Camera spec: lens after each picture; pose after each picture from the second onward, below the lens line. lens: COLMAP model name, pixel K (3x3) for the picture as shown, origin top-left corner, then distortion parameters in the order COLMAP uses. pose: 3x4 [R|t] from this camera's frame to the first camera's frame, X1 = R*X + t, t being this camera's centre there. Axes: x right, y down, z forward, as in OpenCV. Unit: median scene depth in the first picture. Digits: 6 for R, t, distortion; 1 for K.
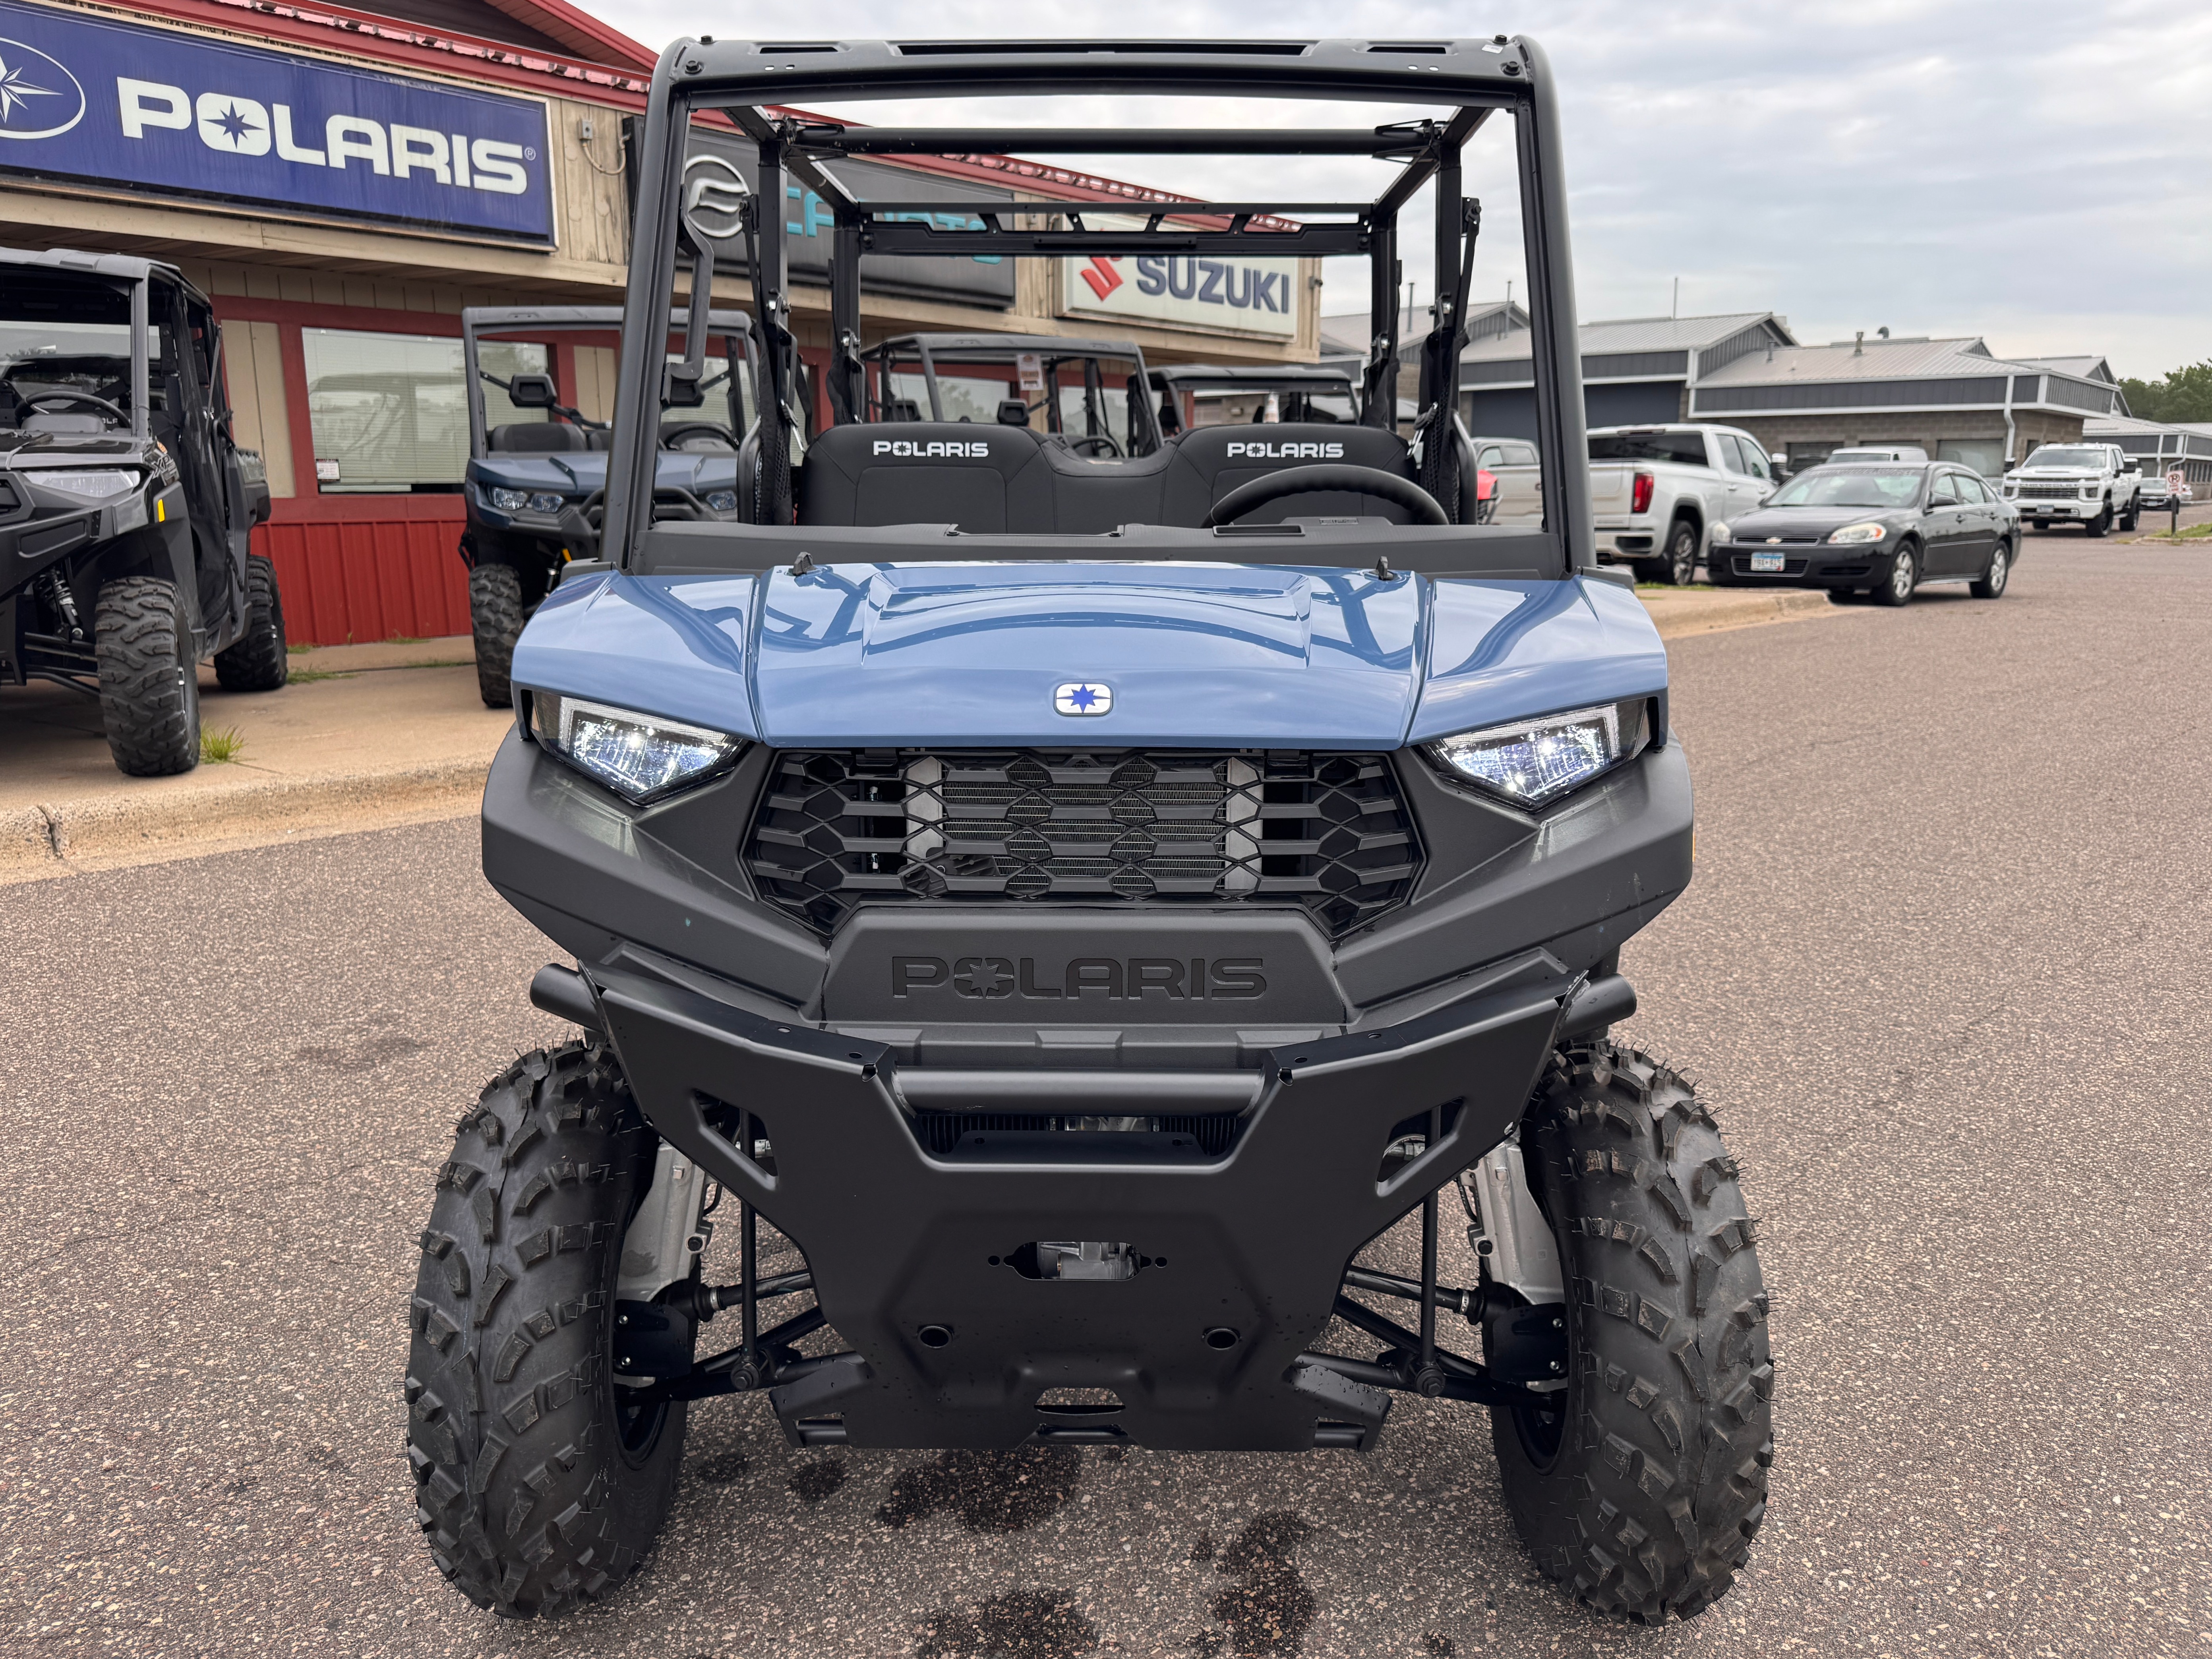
lens RADIAL K [[1586.4, 0, 1093.3], [0, 1586.4, 845.9], [0, 0, 1]] dist [0.032383, -0.034884]
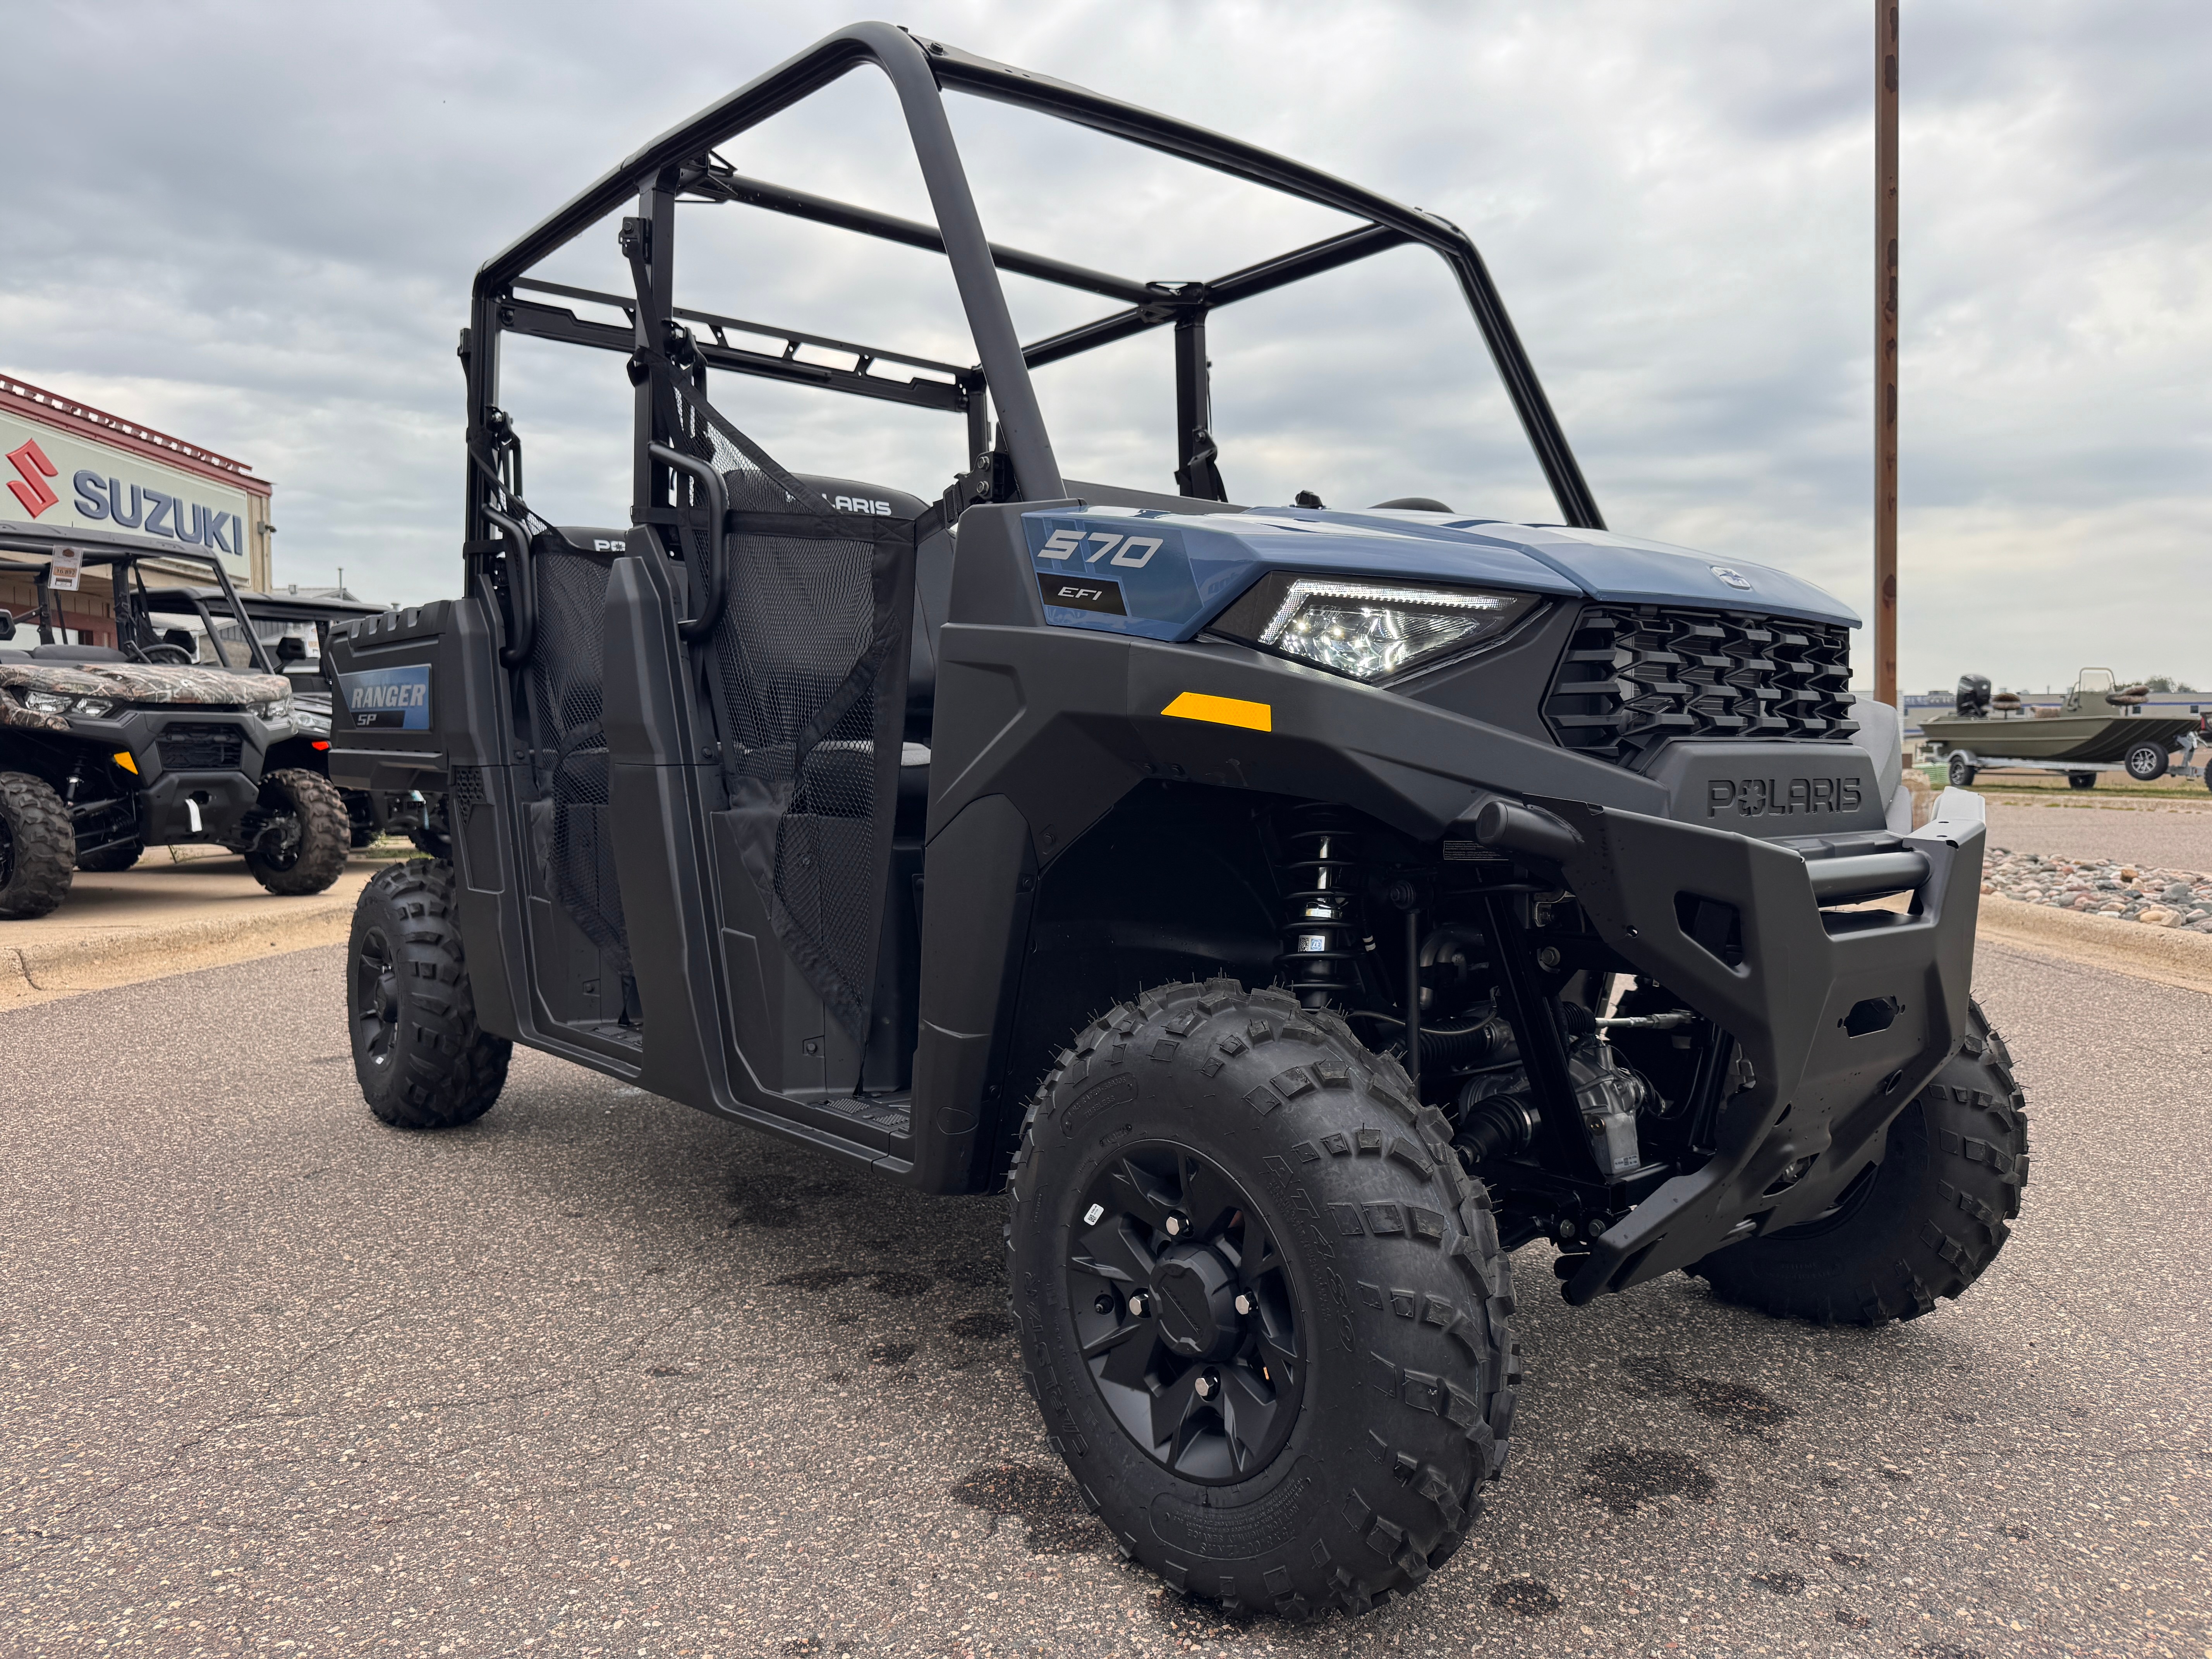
lens RADIAL K [[1586.3, 0, 1099.4], [0, 1586.3, 826.2], [0, 0, 1]] dist [0.032383, -0.034884]
pose [[0.754431, -0.025866, 0.655870, -0.491023], [0.153612, 0.978432, -0.138110, 0.079936], [-0.638152, 0.204944, 0.742132, 0.174234]]
